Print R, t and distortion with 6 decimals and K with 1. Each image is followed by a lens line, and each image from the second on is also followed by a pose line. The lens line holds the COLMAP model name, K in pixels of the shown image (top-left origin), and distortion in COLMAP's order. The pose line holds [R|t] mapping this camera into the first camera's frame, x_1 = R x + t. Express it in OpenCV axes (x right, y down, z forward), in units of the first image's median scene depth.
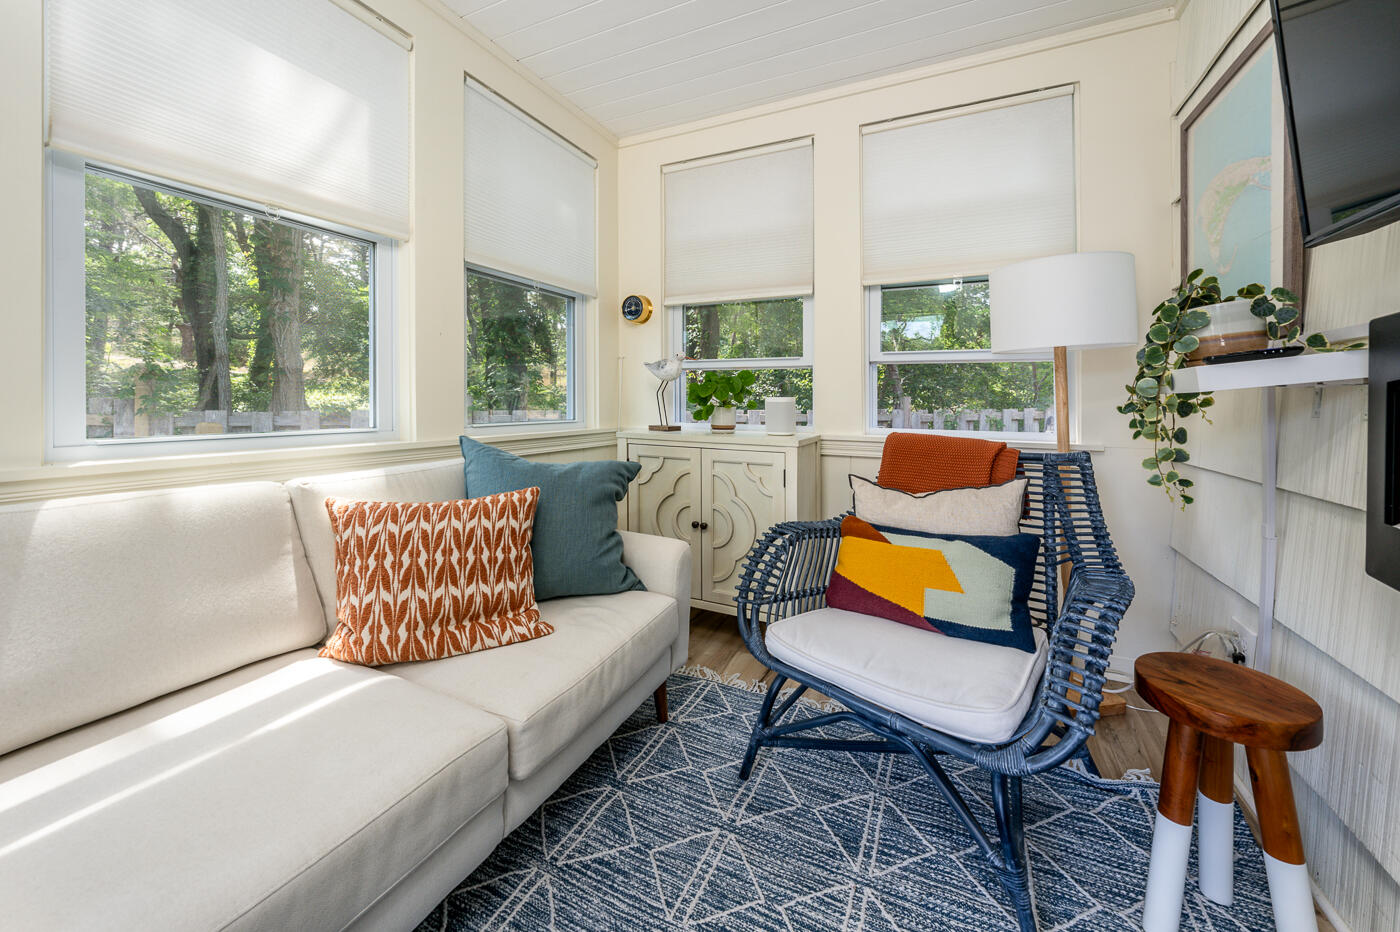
lens RADIAL K [[533.1, 0, 697.3], [0, 533.1, 395.6], [0, 0, 1]] dist [-0.002237, -0.000117]
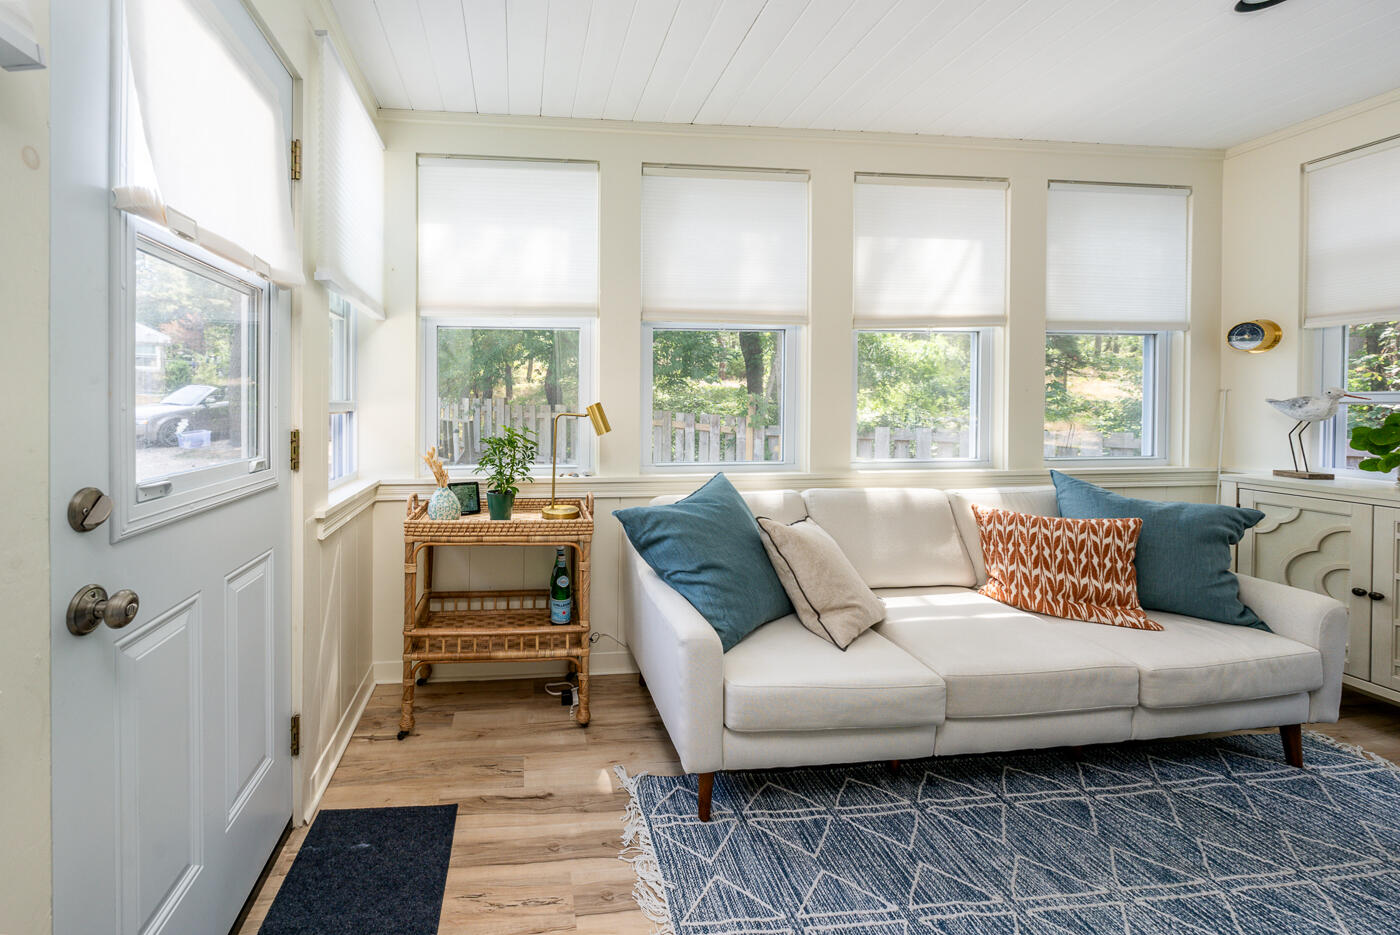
lens RADIAL K [[544.1, 0, 585.3], [0, 544.1, 414.0], [0, 0, 1]] dist [-0.002986, 0.000131]
pose [[0.555101, 0.013155, -0.831679, 0.042699], [0.006309, 0.999780, 0.020025, -0.122407], [0.831759, -0.016363, 0.554896, -0.889707]]
